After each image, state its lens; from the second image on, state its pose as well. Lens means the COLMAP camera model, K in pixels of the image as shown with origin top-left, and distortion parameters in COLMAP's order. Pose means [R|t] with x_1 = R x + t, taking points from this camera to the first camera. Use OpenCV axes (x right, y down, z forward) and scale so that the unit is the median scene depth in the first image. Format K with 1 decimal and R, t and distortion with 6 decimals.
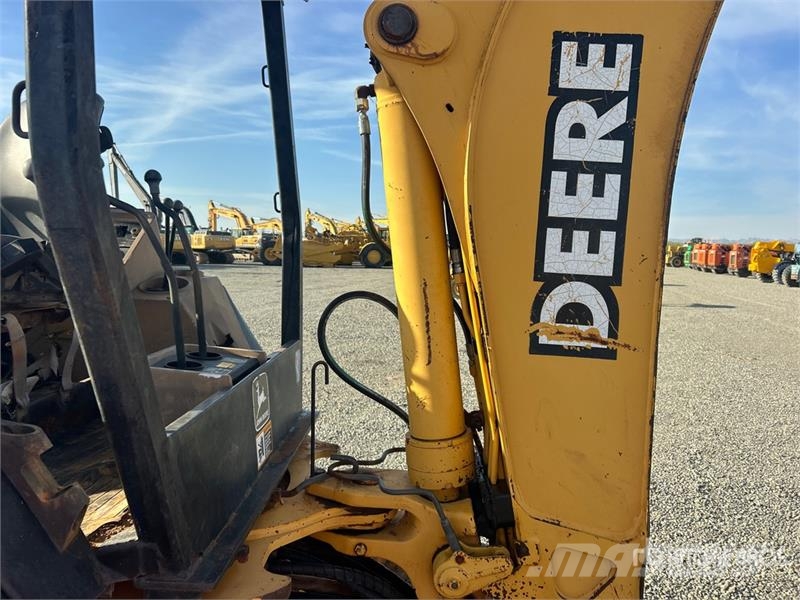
lens RADIAL K [[600.4, 0, 406.4], [0, 600.4, 297.2], [0, 0, 1]] dist [0.048719, -0.060339]
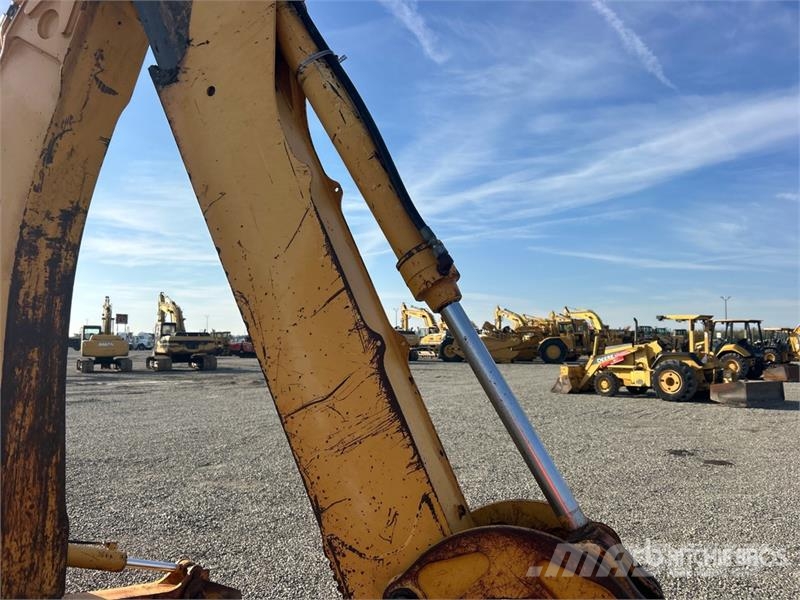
lens RADIAL K [[602.7, 0, 399.5], [0, 602.7, 303.7], [0, 0, 1]] dist [0.070585, -0.080579]
pose [[0.939261, -0.043047, -0.340495, 1.716469], [-0.008027, 0.989076, -0.147188, 0.024065], [0.343111, 0.140981, 0.928654, 0.015451]]
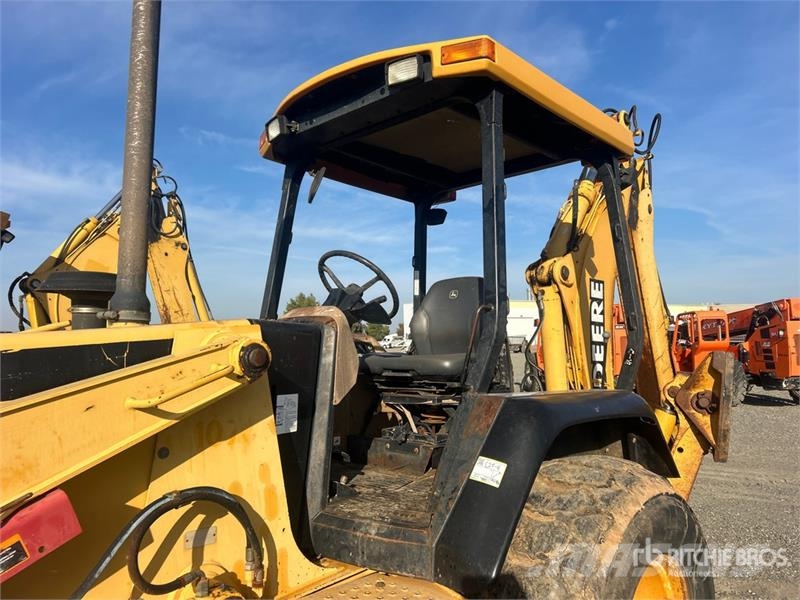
lens RADIAL K [[600.4, 0, 406.4], [0, 600.4, 297.2], [0, 0, 1]] dist [0.048719, -0.060339]
pose [[0.686449, 0.023058, 0.726812, -2.386618], [0.077063, 0.991562, -0.104241, -0.108467], [-0.723083, 0.127566, 0.678880, -0.313643]]
